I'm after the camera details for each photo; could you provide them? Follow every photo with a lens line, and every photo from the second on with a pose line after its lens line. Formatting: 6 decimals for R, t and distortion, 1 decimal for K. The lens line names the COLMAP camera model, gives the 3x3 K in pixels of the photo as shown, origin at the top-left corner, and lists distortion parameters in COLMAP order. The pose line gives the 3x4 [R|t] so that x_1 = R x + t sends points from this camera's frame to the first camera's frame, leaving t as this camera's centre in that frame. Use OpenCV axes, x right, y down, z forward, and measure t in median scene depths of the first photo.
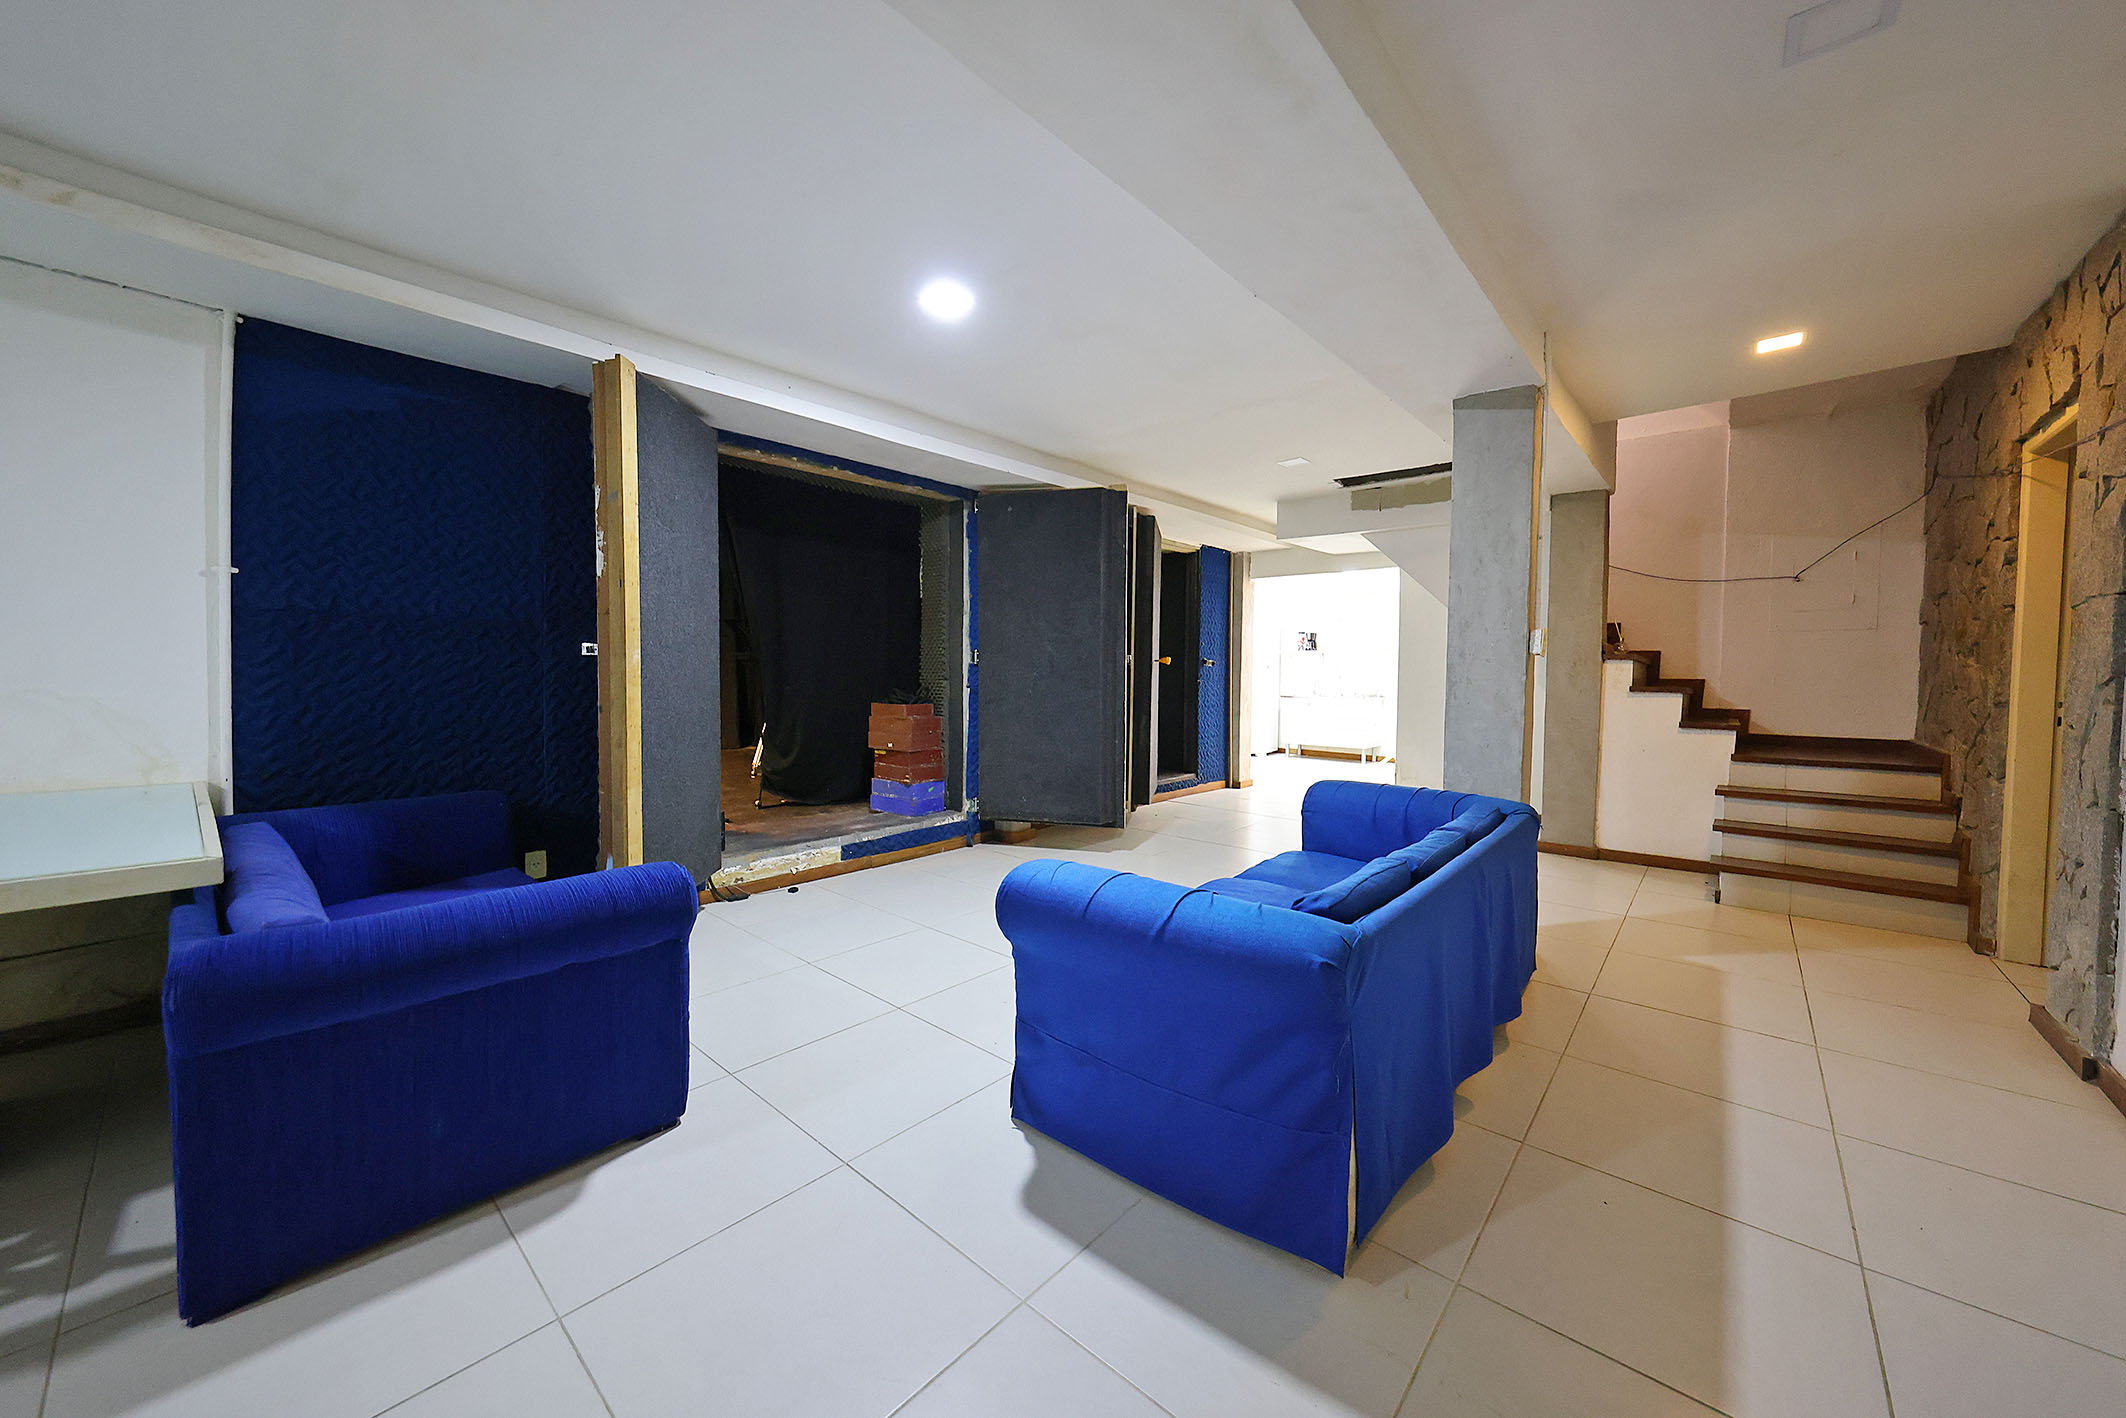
lens RADIAL K [[762.0, 0, 1063.0], [0, 762.0, 709.0], [0, 0, 1]] dist [0.001219, 0.000093]
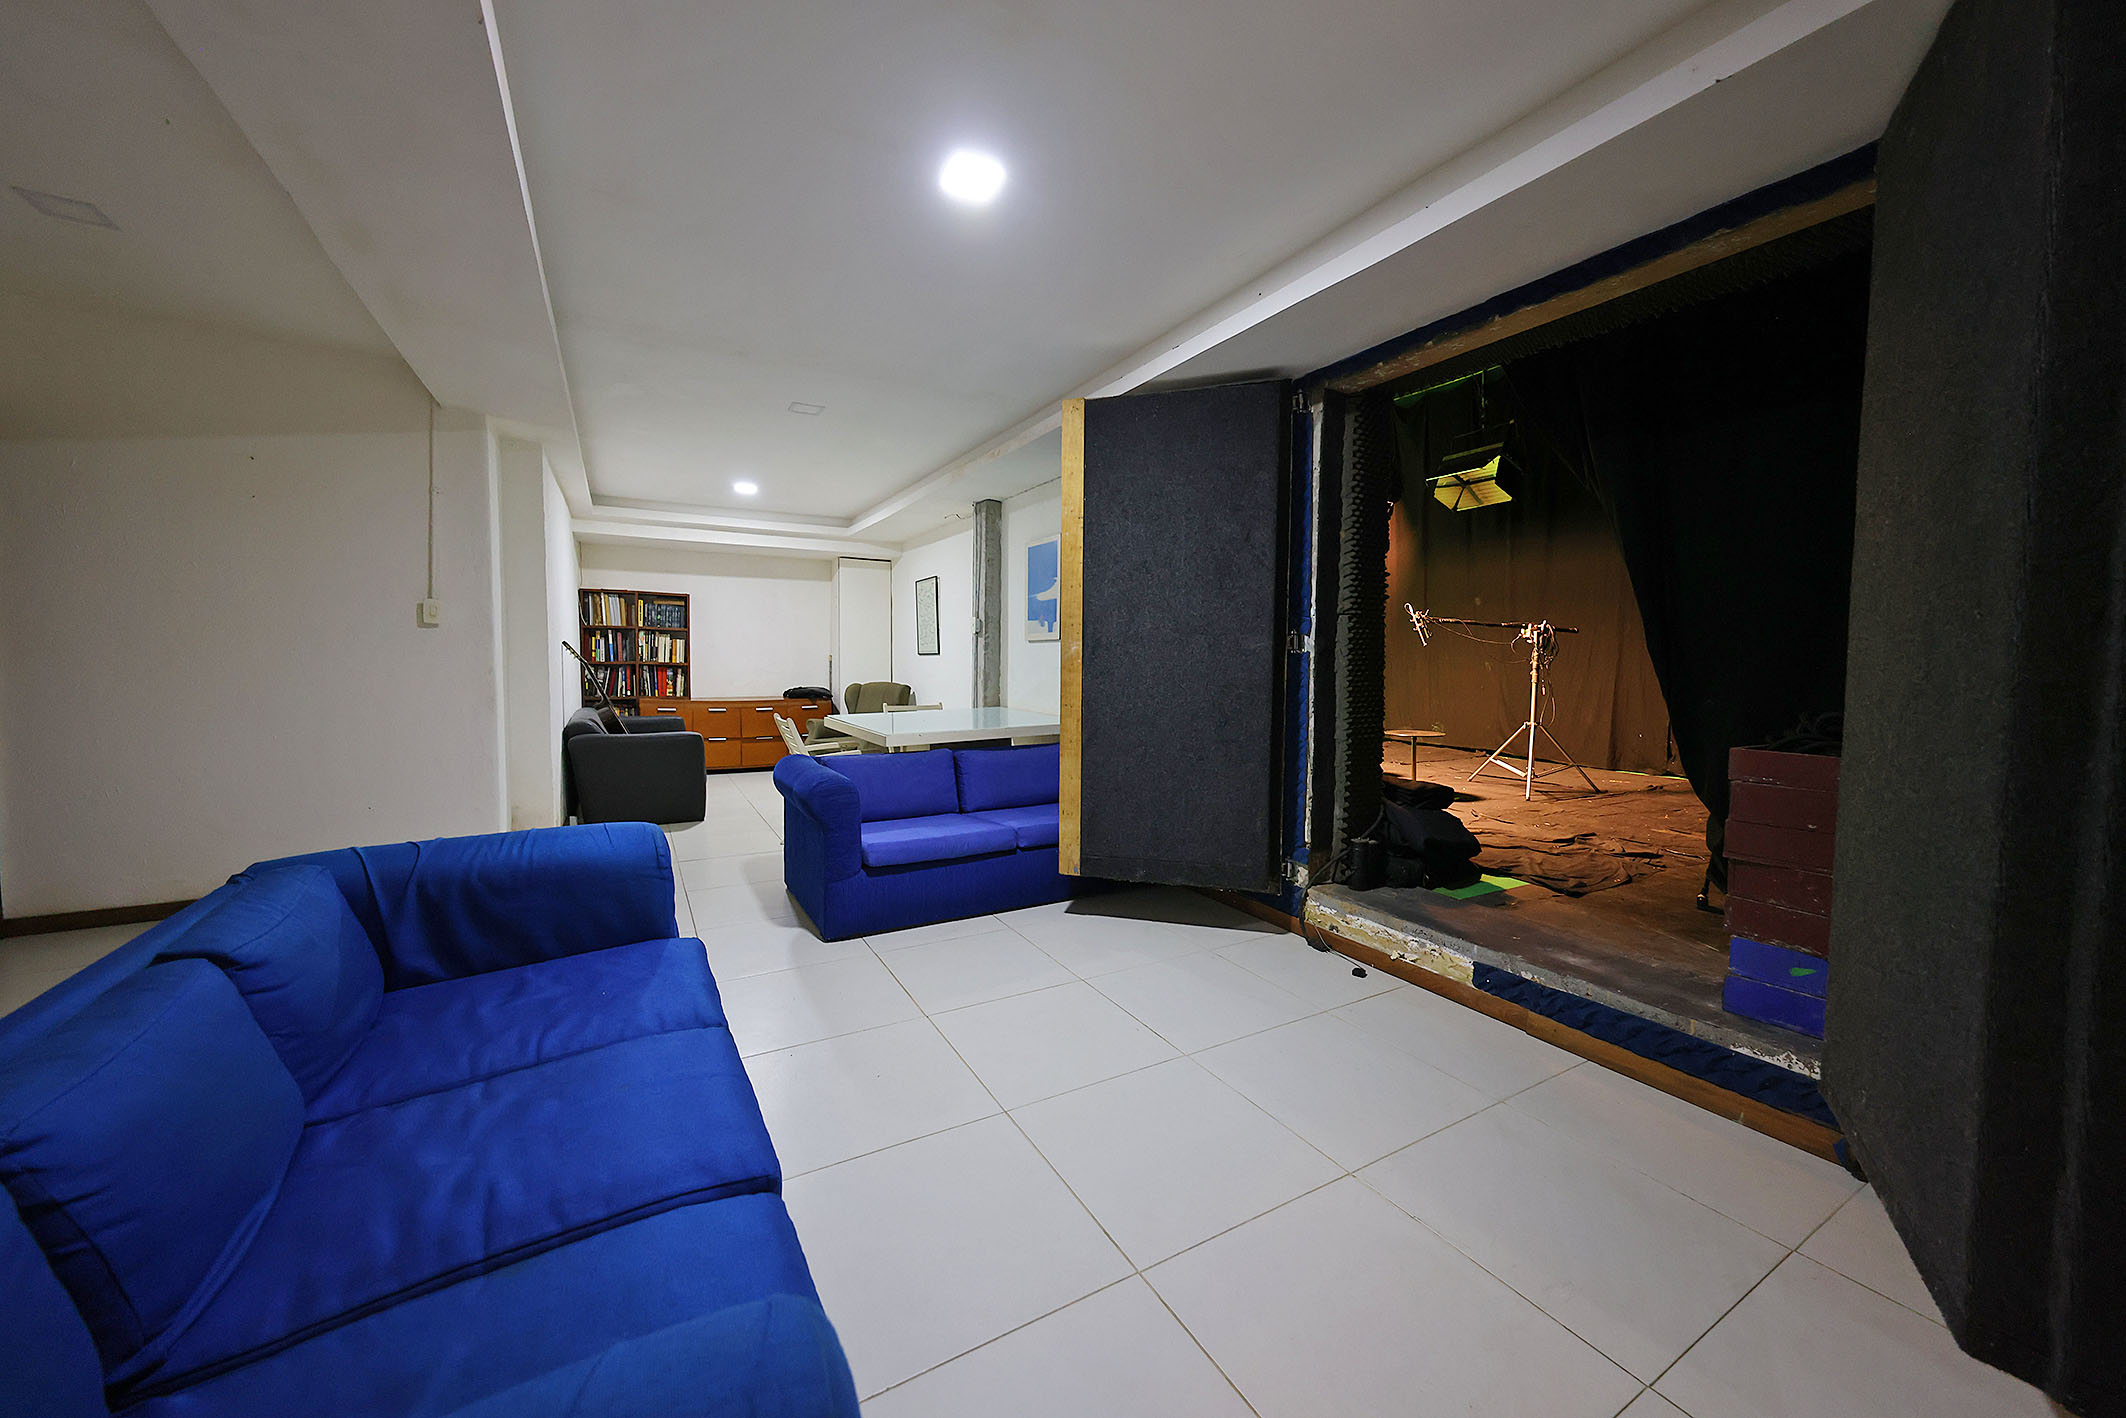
lens RADIAL K [[762.0, 0, 1063.0], [0, 762.0, 709.0], [0, 0, 1]] dist [0.001219, 0.000093]
pose [[-0.324486, 0.054635, -0.944311, 0.378733], [-0.061203, 0.995026, 0.078600, -0.045002], [0.943908, 0.083299, -0.319529, 0.902870]]
